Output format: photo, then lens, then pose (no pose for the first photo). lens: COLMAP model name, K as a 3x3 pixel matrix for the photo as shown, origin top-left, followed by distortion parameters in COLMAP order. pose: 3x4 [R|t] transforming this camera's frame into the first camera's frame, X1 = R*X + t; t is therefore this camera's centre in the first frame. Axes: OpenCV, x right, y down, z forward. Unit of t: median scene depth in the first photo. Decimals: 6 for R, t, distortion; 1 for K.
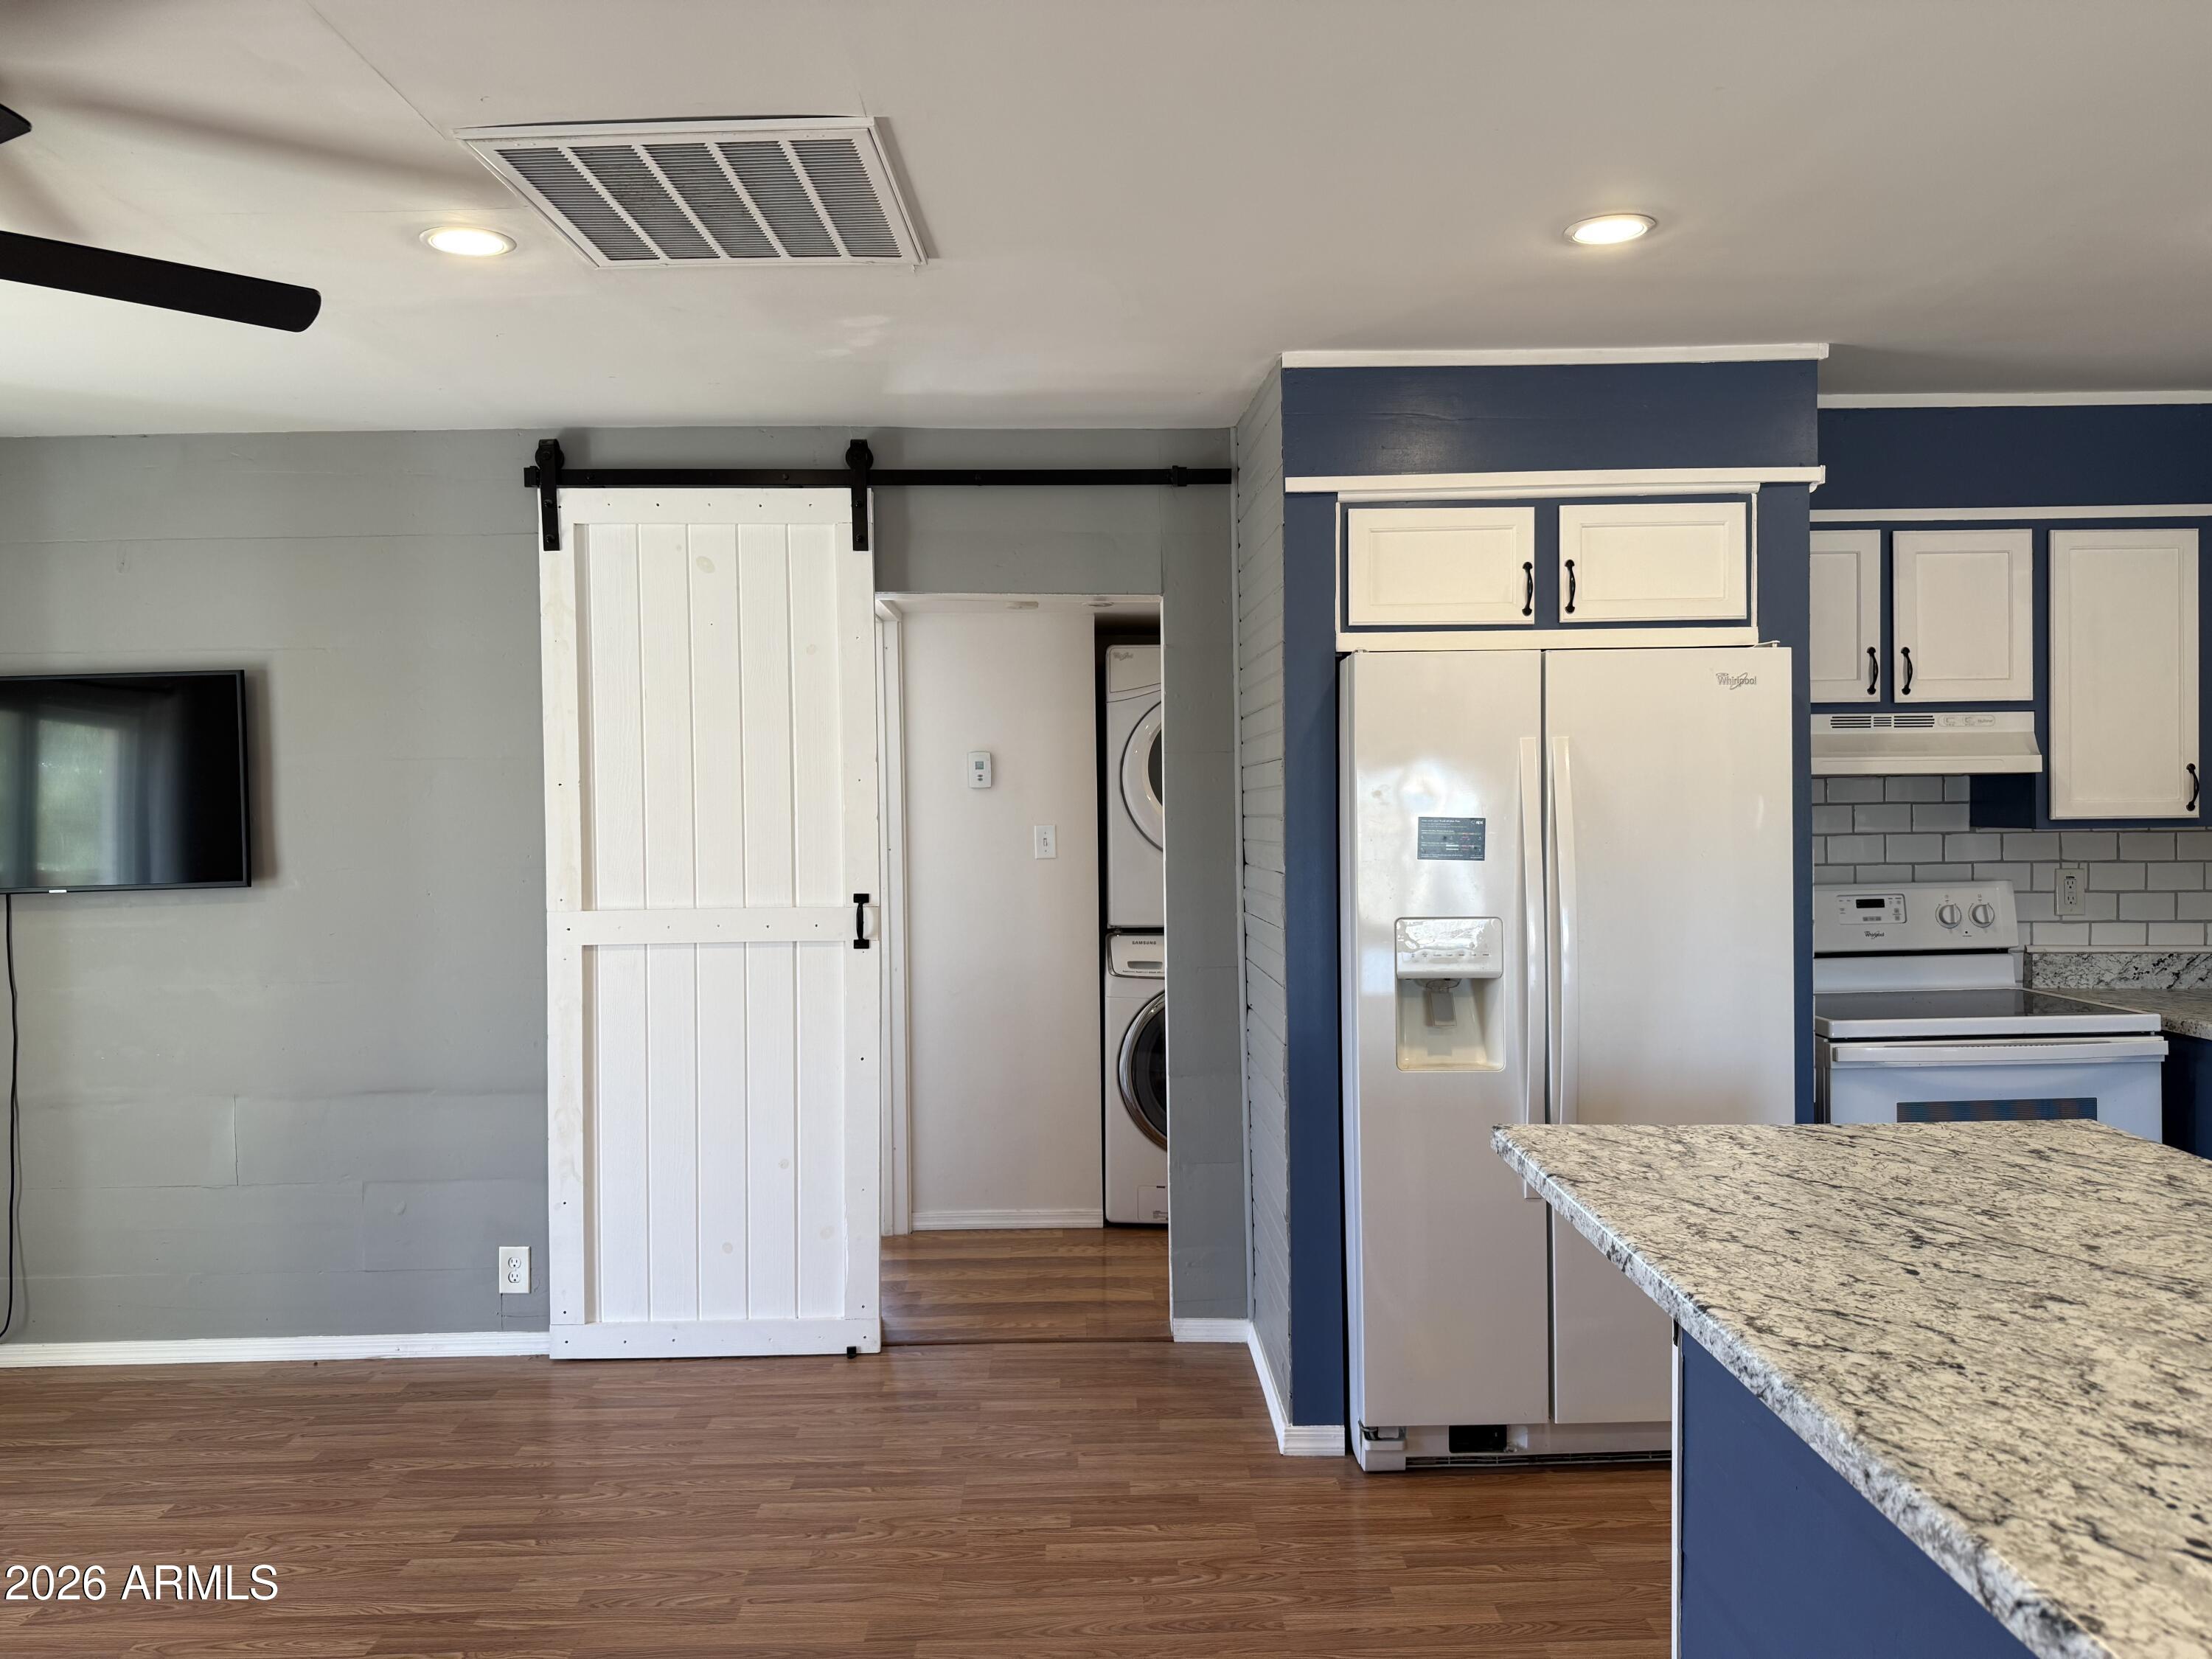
lens RADIAL K [[1570.7, 0, 1114.0], [0, 1570.7, 836.8], [0, 0, 1]] dist [0.036711, -0.040304]
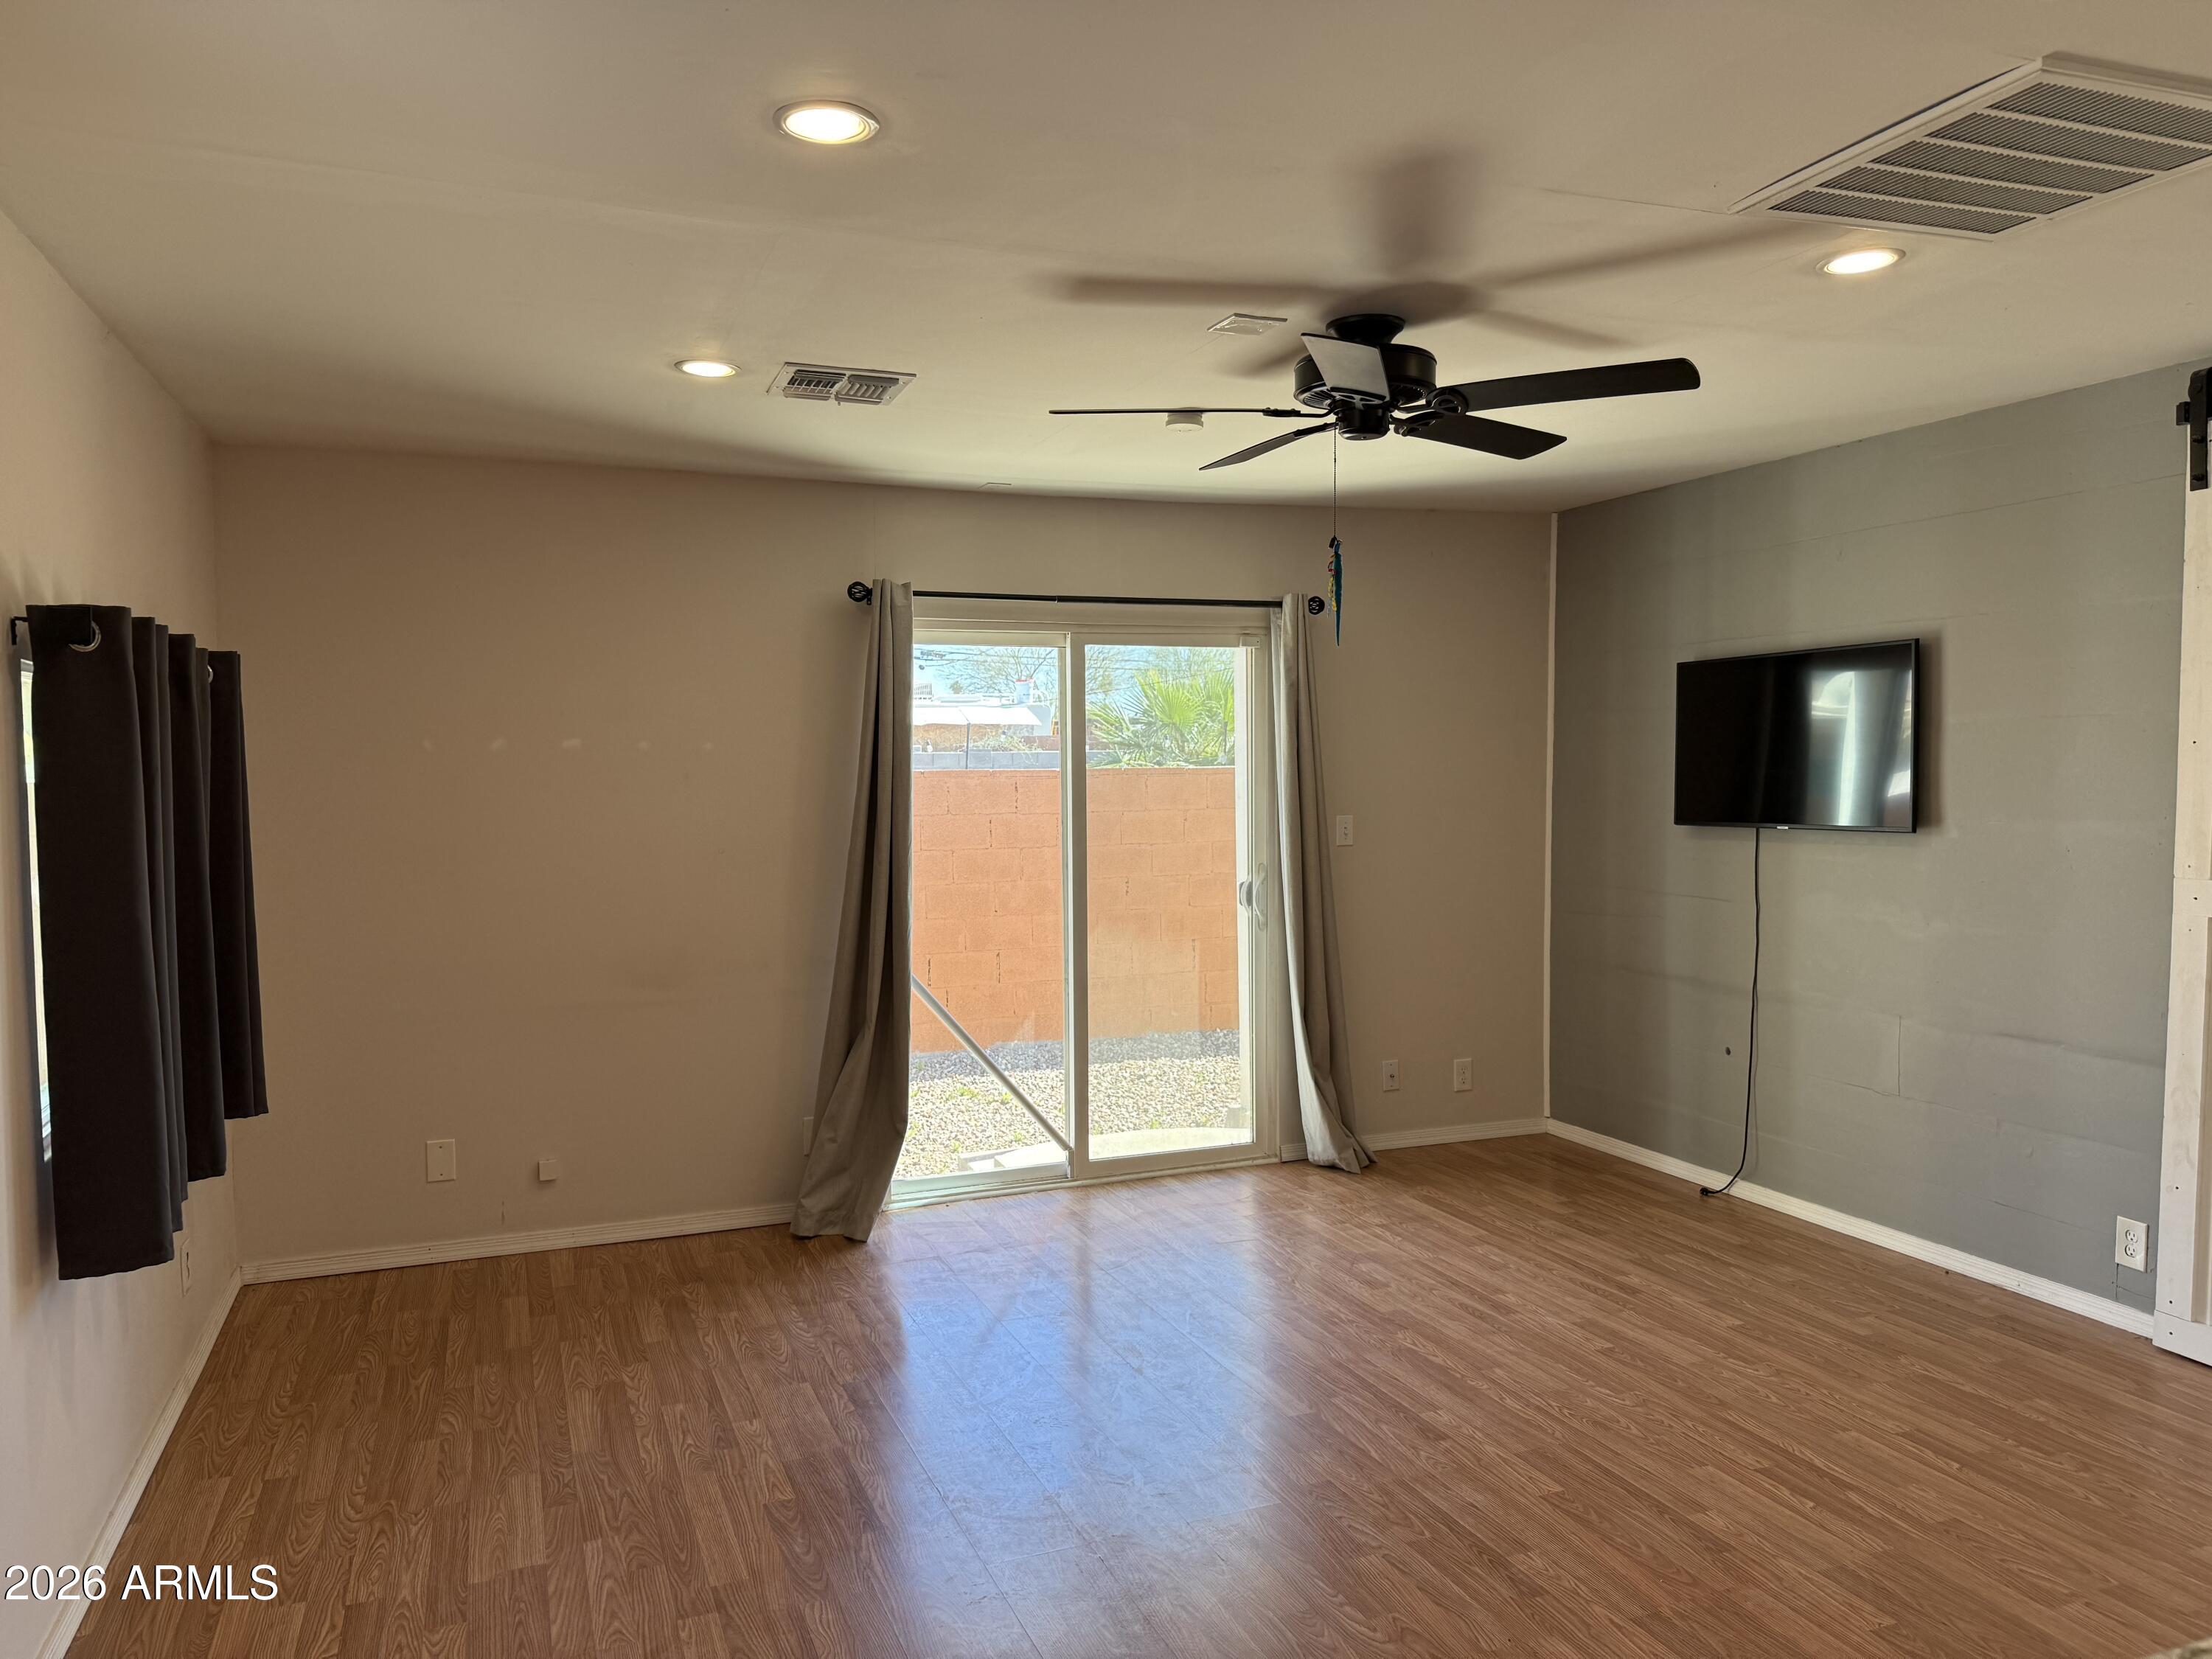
lens RADIAL K [[1570.7, 0, 1114.0], [0, 1570.7, 836.8], [0, 0, 1]] dist [0.036711, -0.040304]
pose [[0.356369, 0.058384, -0.932520, 0.356384], [-0.022616, 0.998292, 0.053859, -0.015989], [0.934072, 0.001896, 0.357080, 0.087557]]
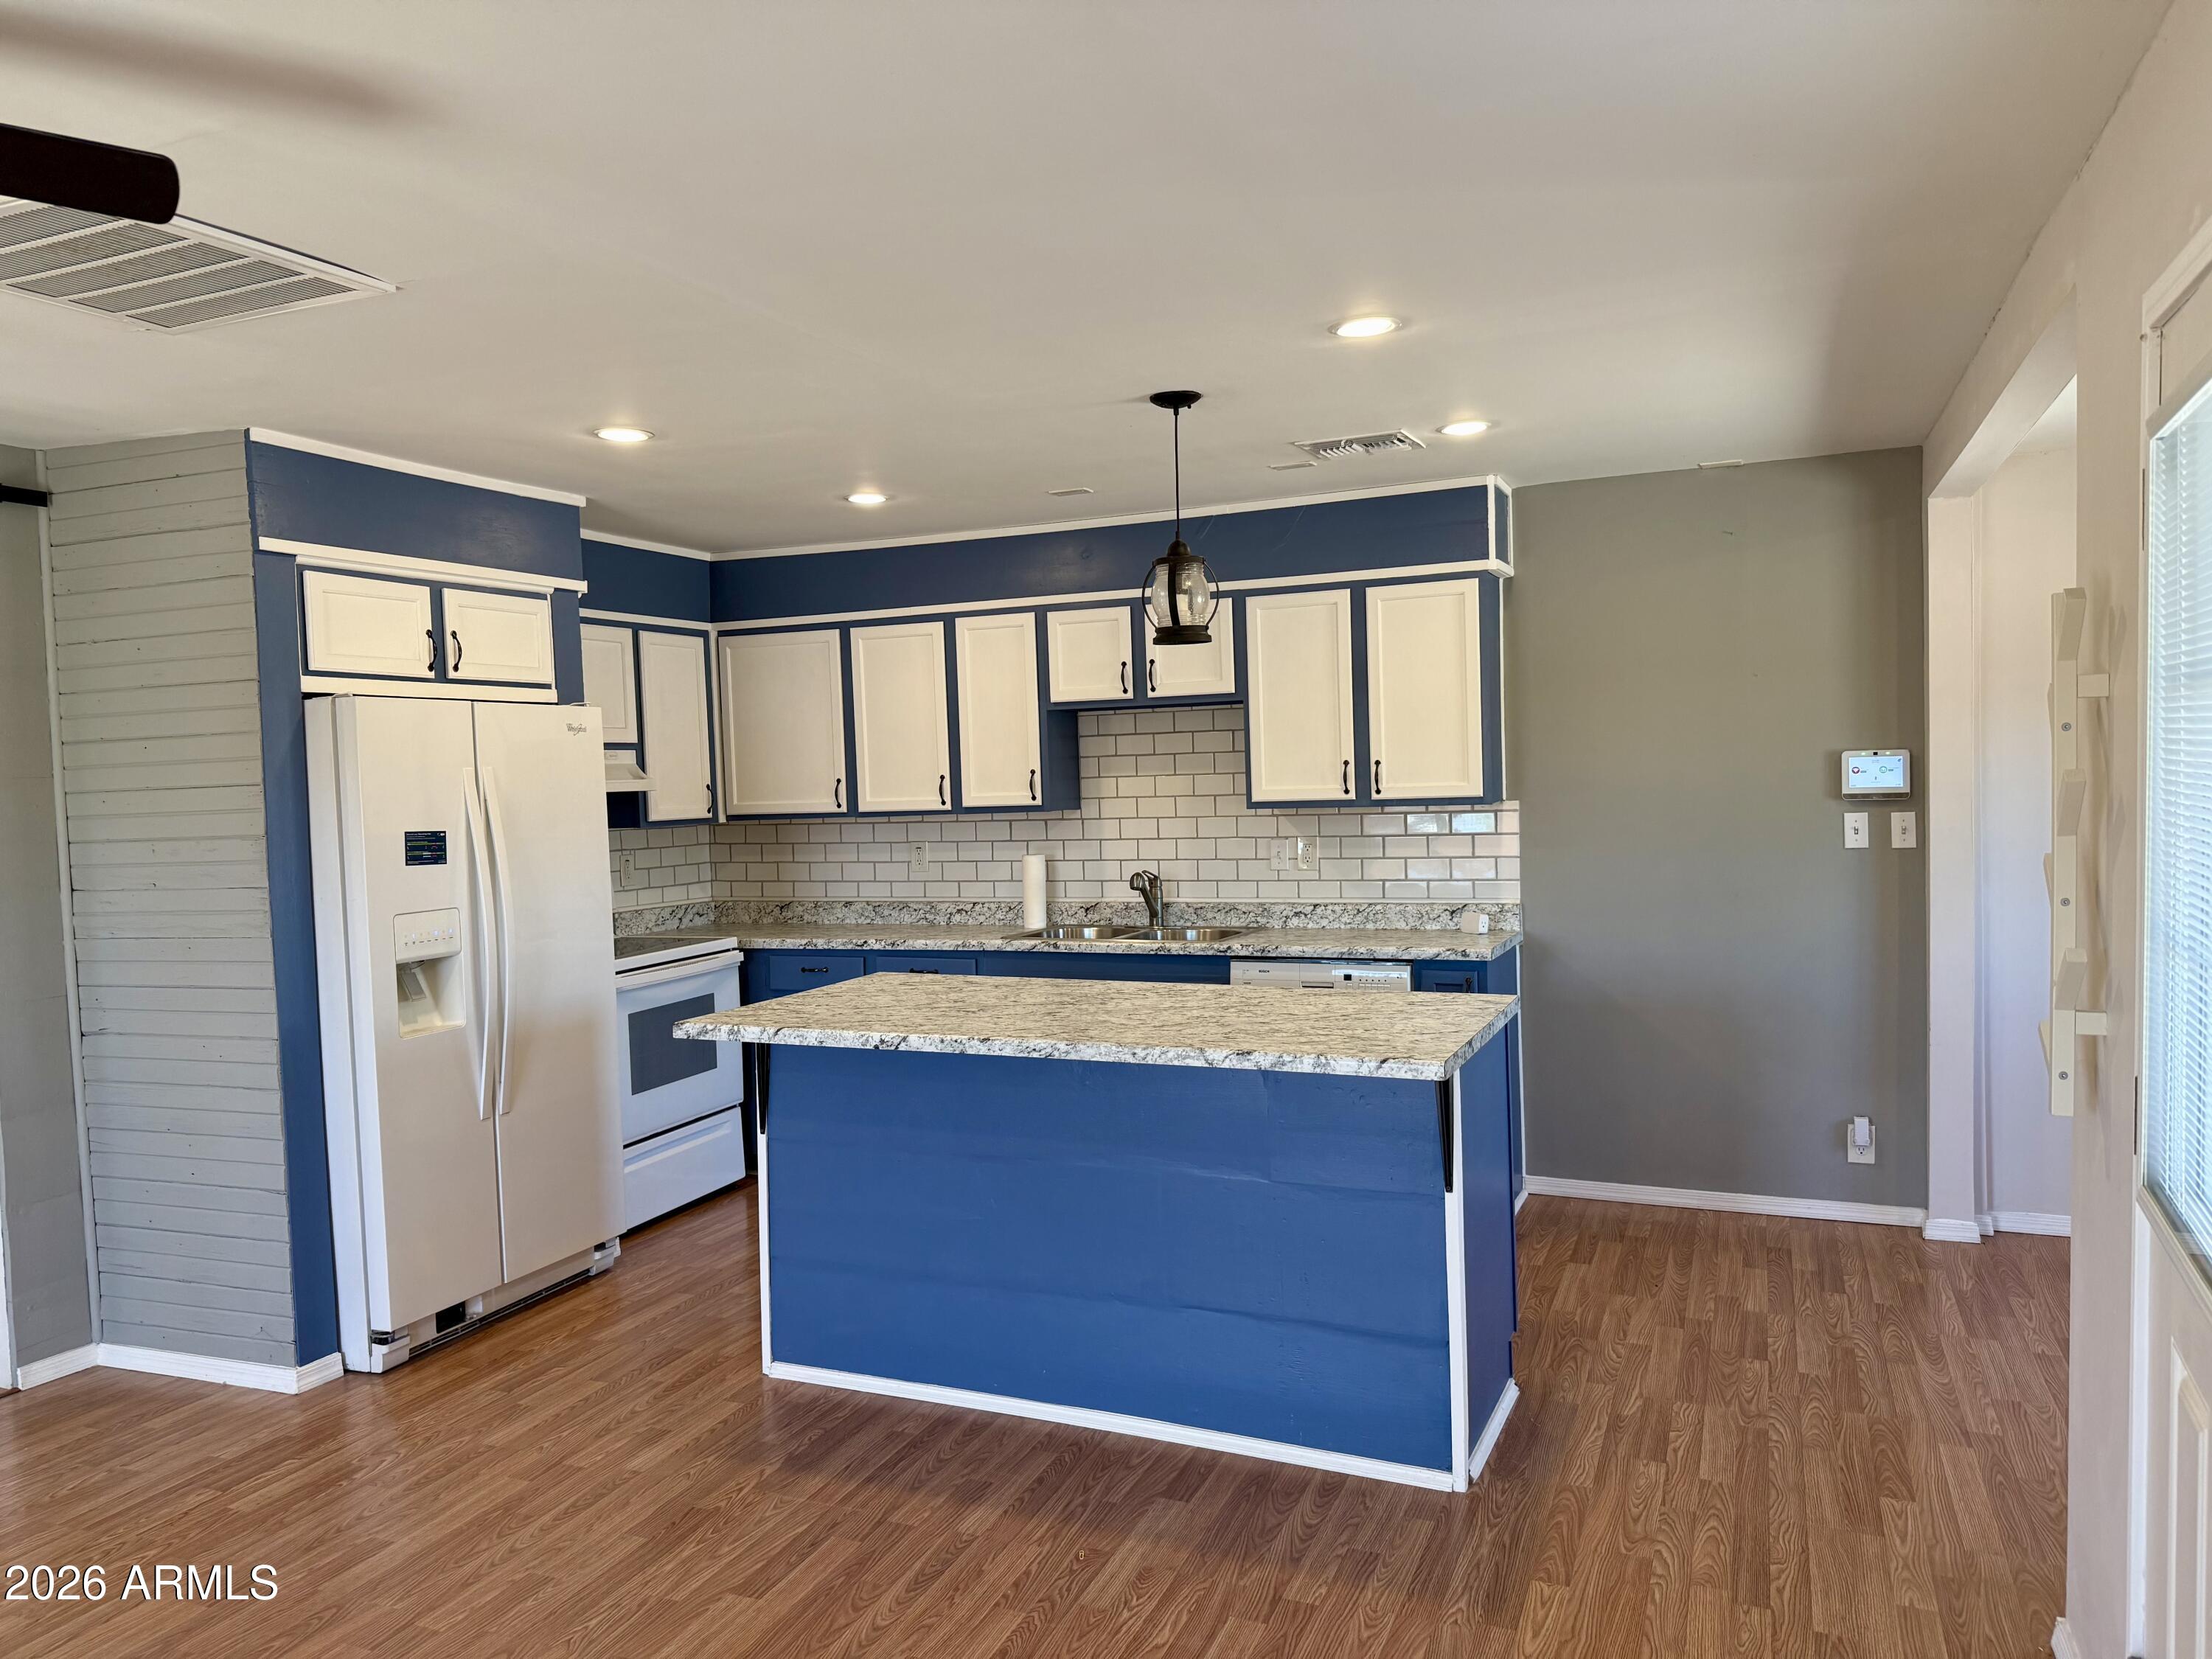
lens RADIAL K [[1570.7, 0, 1114.0], [0, 1570.7, 836.8], [0, 0, 1]] dist [0.036711, -0.040304]
pose [[0.396594, -0.036894, 0.917252, -0.694493], [0.042184, 0.998869, 0.021937, -0.011703], [-0.917024, 0.029994, 0.397702, -0.010750]]
